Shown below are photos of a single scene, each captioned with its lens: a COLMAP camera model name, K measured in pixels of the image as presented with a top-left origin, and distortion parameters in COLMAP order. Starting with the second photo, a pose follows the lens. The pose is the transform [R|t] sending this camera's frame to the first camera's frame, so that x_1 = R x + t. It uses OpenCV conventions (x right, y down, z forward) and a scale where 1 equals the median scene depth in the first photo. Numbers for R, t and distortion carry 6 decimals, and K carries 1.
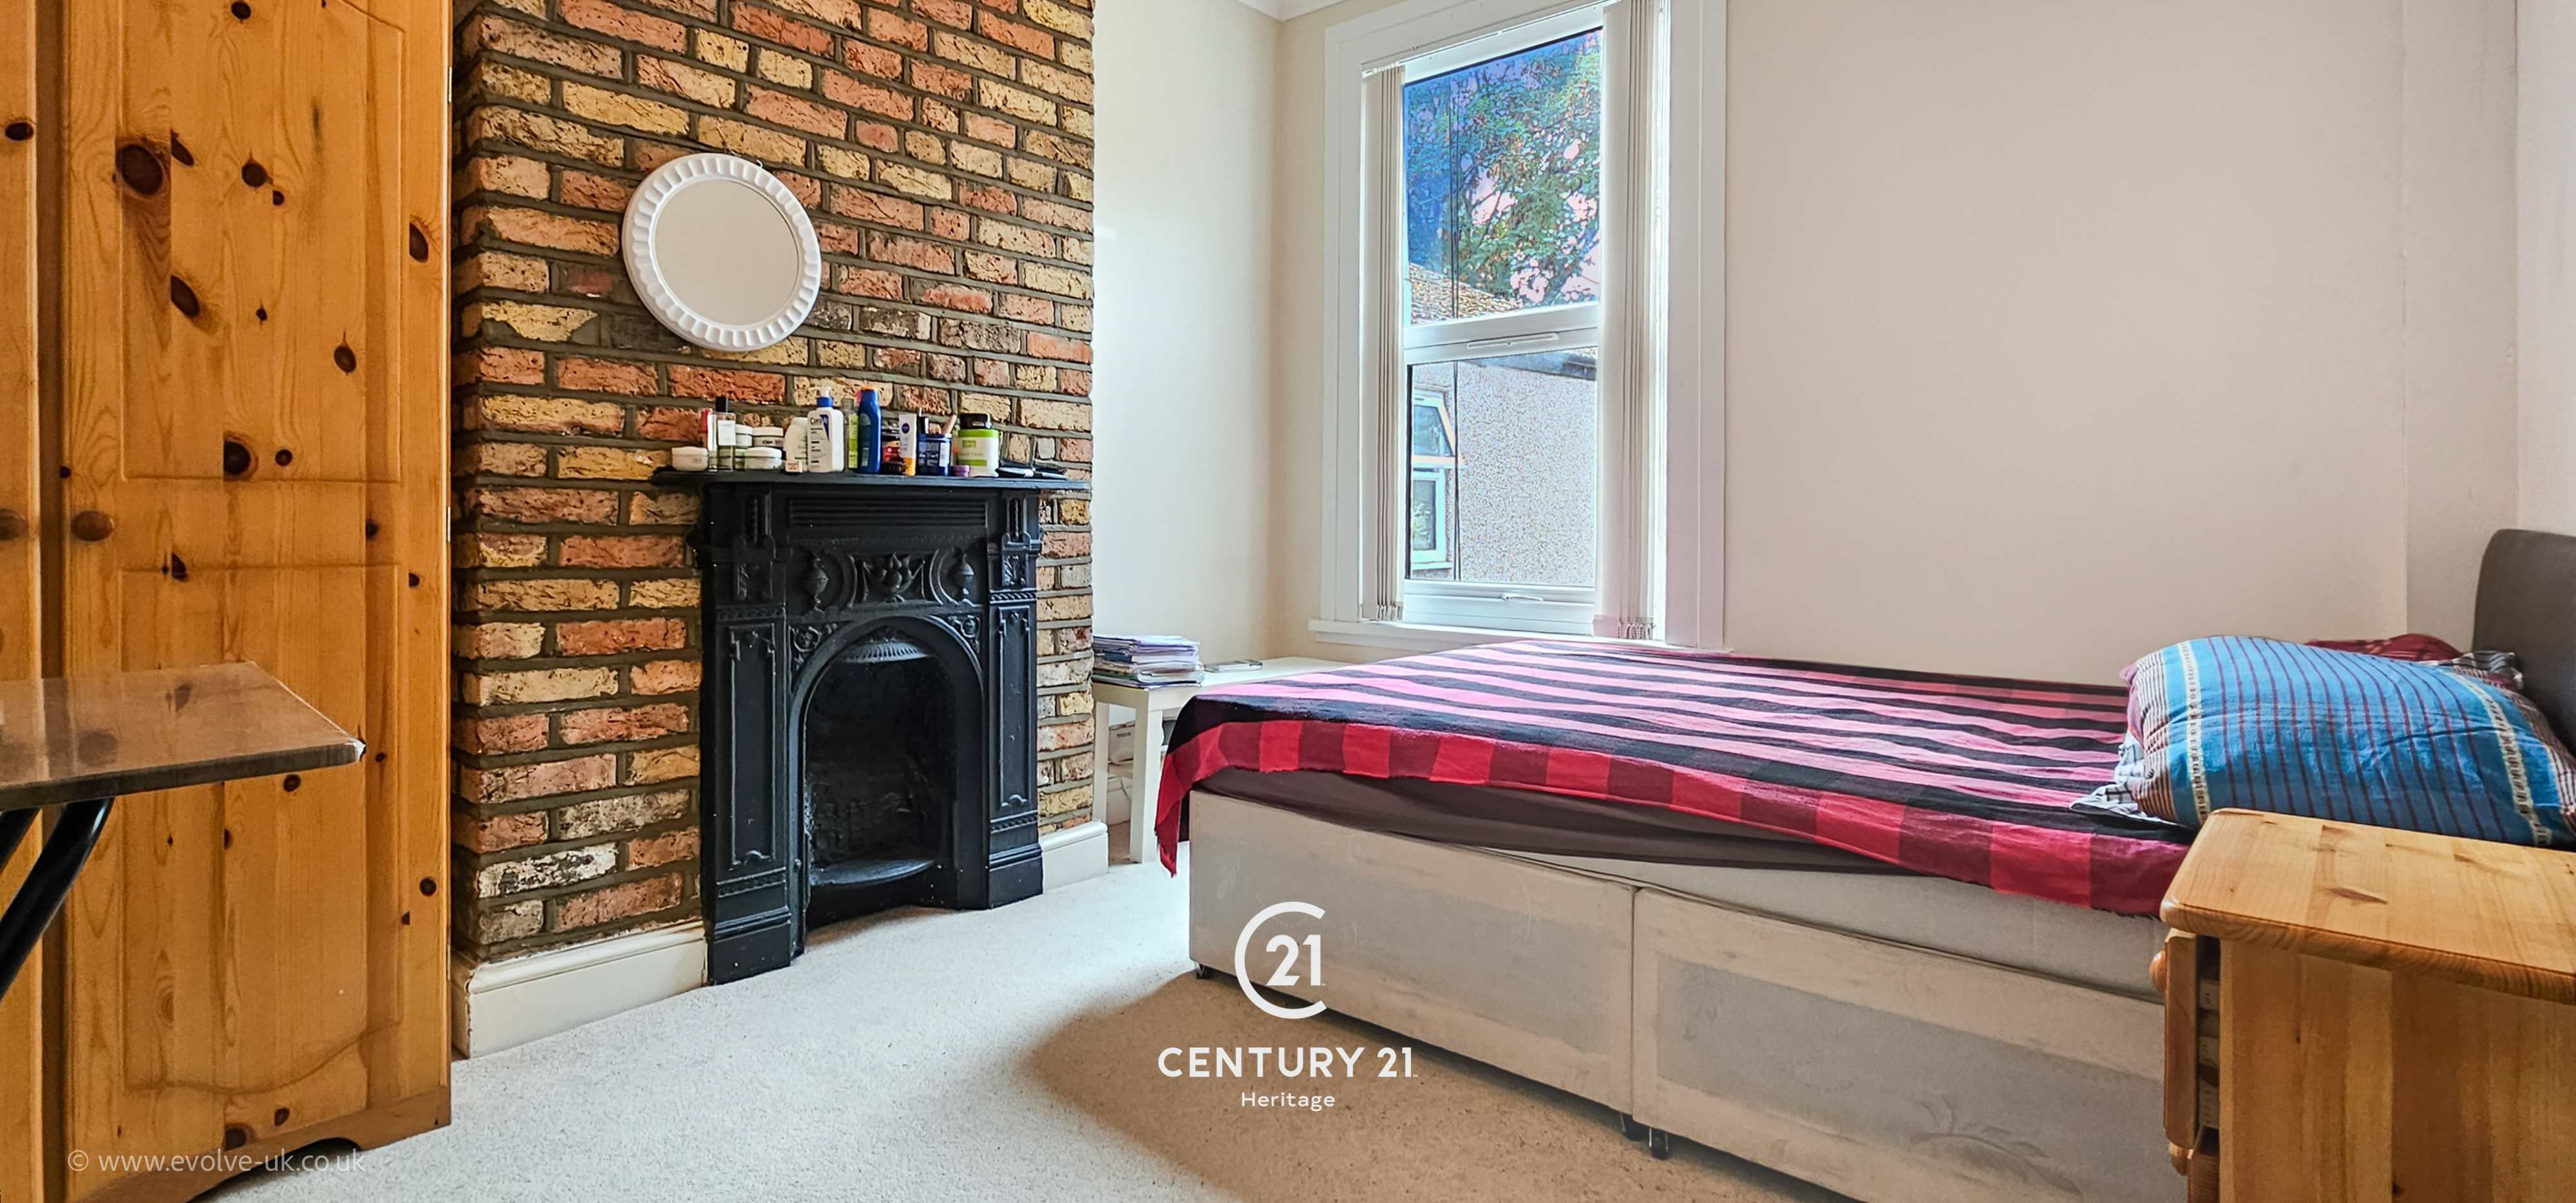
lens RADIAL K [[1225.9, 0, 1289.0], [0, 1225.9, 535.9], [0, 0, 1]] dist [-0.001284, 0.000178]
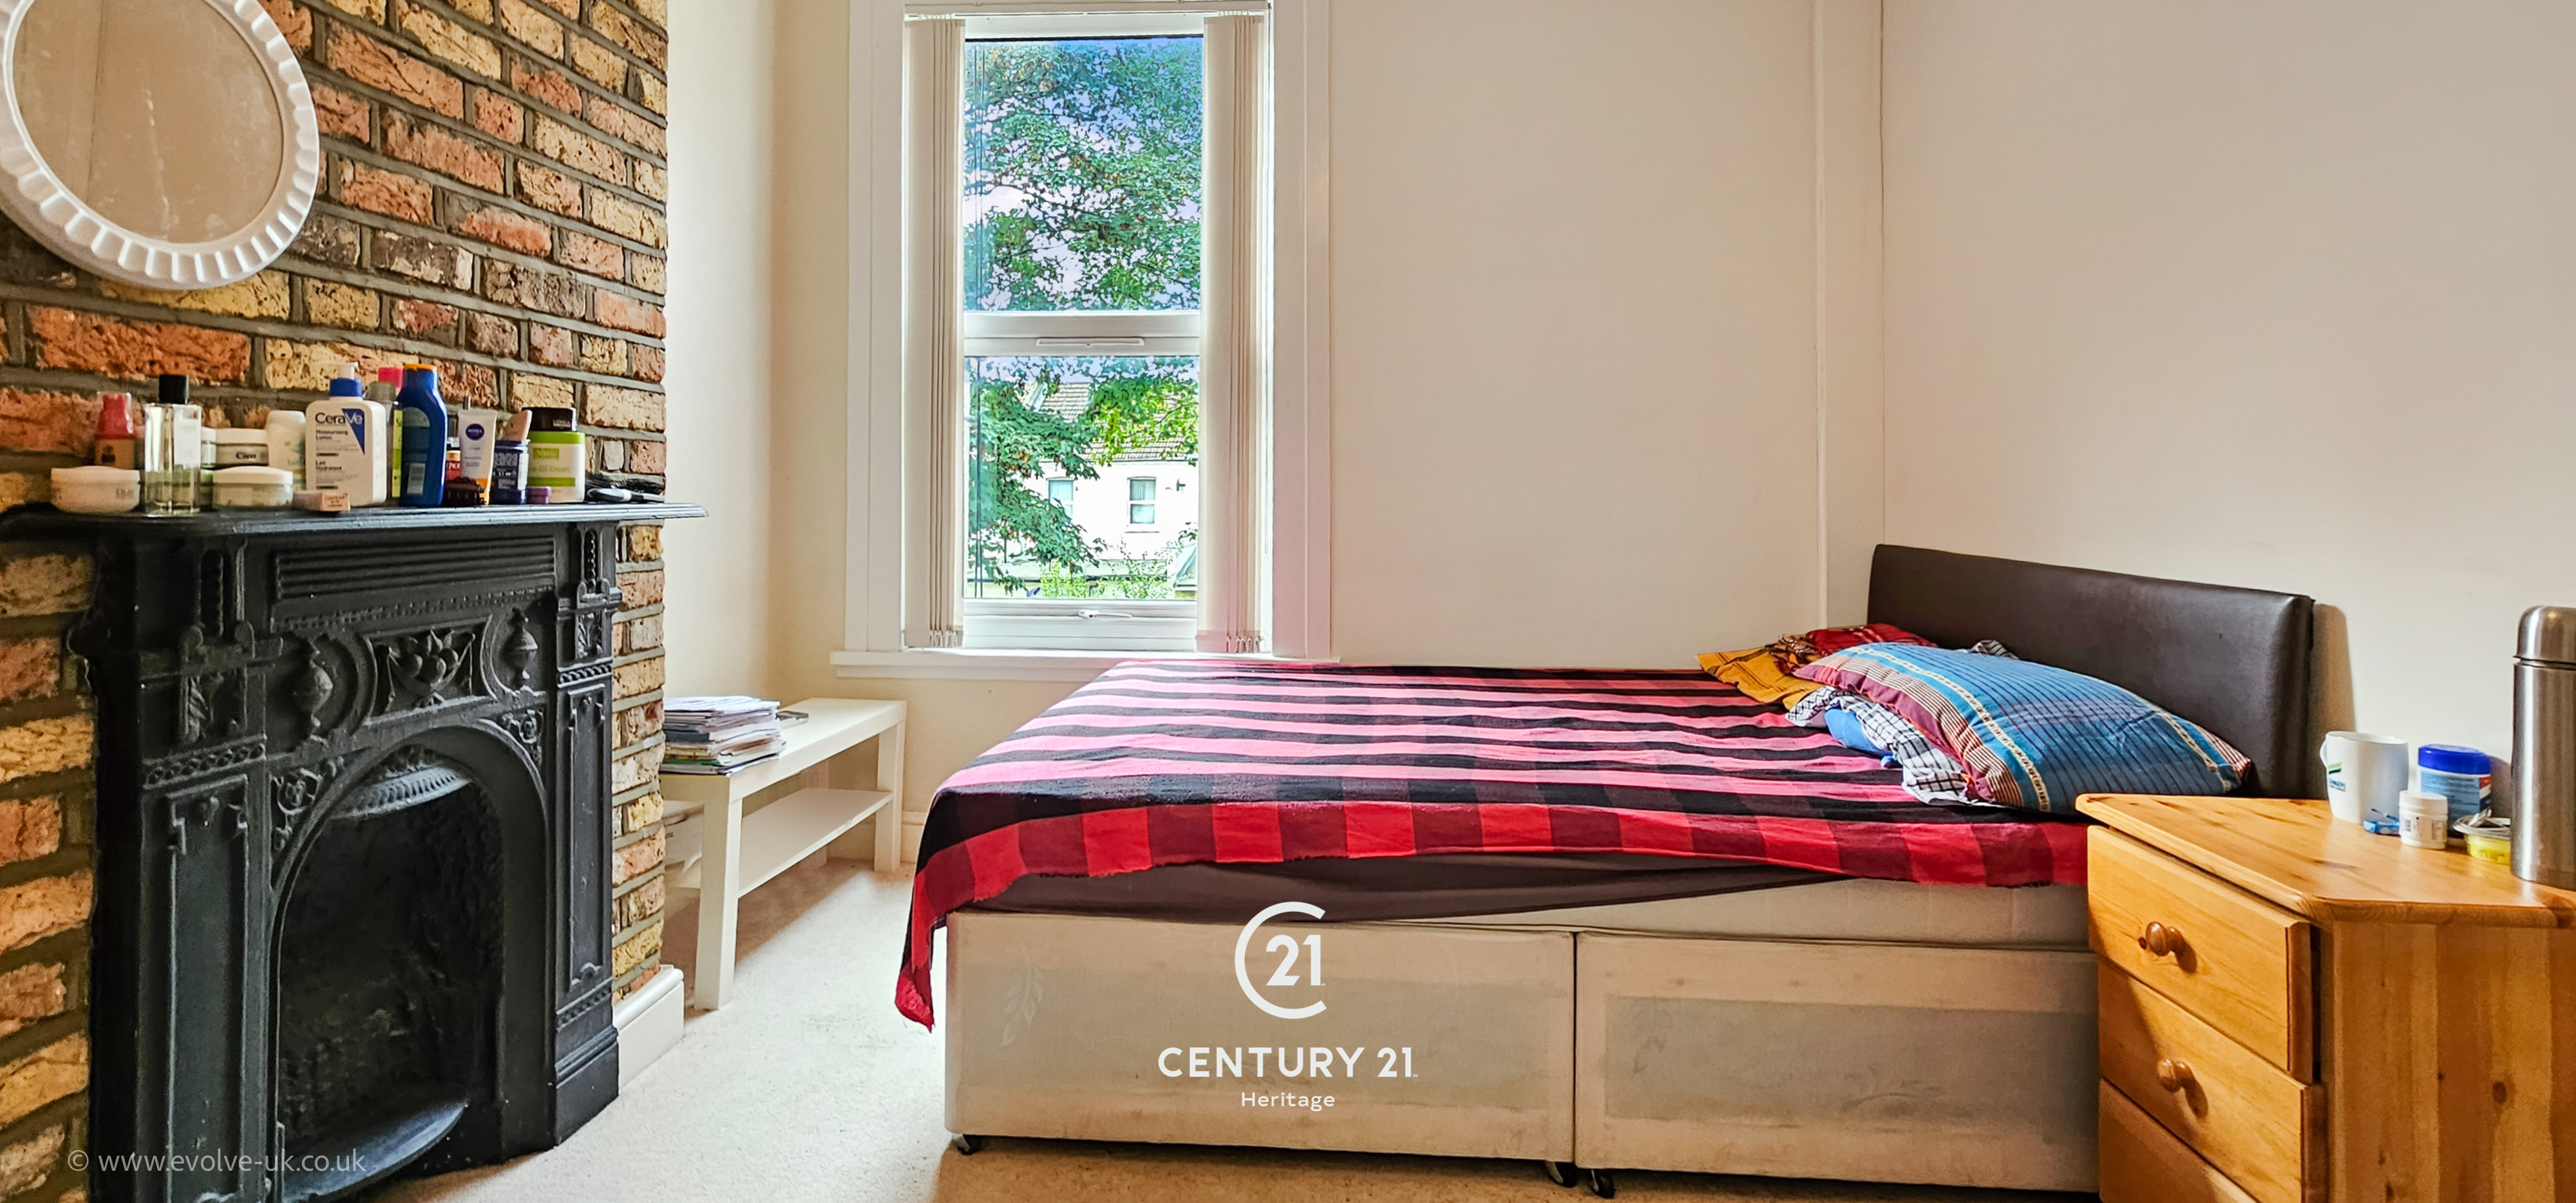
lens RADIAL K [[1203.0, 0, 1288.9], [0, 1203.0, 483.0], [0, 0, 1]] dist [0.001507, 0.000956]
pose [[0.790456, 0.004962, 0.612498, -0.353399], [0.004243, 0.999899, -0.013577, -0.049779], [-0.612504, 0.013330, 0.790355, 0.244218]]
